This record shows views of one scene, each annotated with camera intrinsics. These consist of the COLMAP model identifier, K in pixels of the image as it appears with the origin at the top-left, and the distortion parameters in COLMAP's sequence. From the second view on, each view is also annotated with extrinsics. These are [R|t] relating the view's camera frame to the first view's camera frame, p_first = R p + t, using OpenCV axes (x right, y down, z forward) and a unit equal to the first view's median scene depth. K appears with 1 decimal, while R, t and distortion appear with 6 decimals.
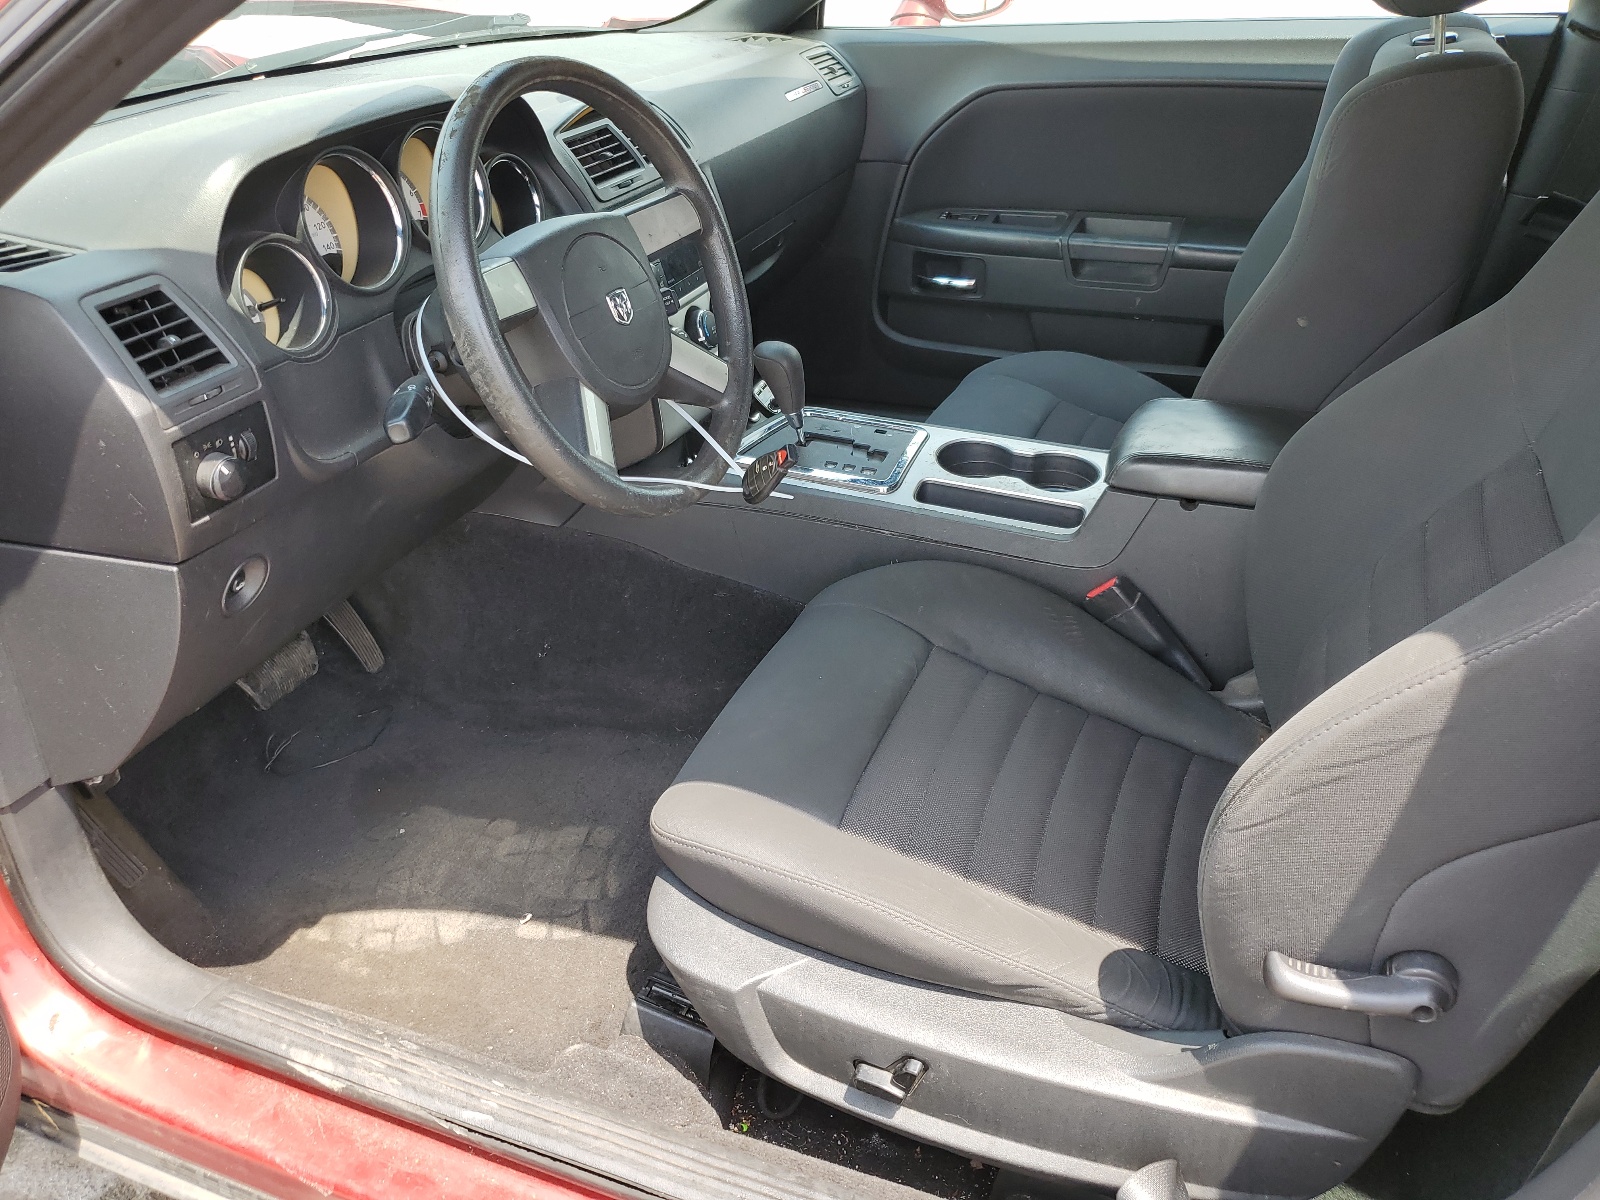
lens RADIAL K [[1317.7, 0, 800.0], [0, 1317.7, 600.0], [0, 0, 1]] dist [0.062219, -0.069944]
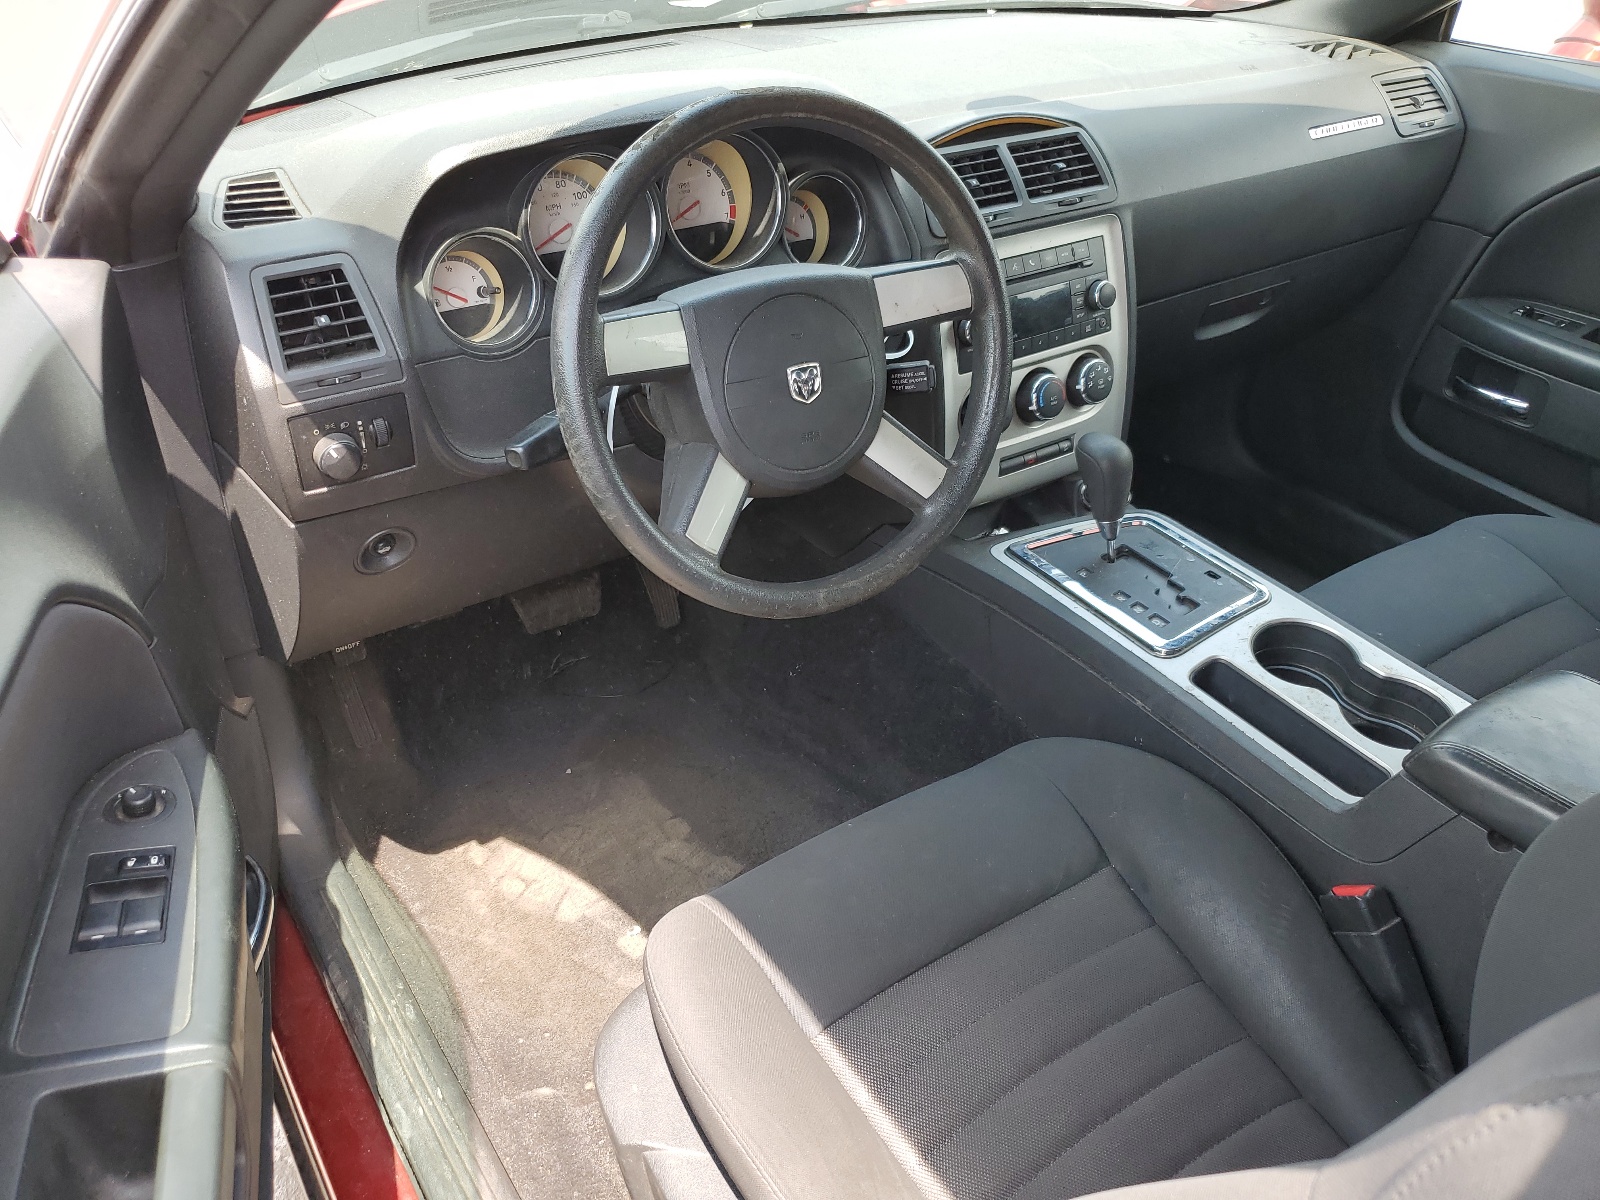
lens RADIAL K [[1317.7, 0, 800.0], [0, 1317.7, 600.0], [0, 0, 1]] dist [0.062219, -0.069944]
pose [[0.816178, 0.346137, -0.462648, 0.306929], [-0.309050, 0.938062, 0.156616, -0.212263], [0.488203, 0.015155, 0.872598, 0.221606]]
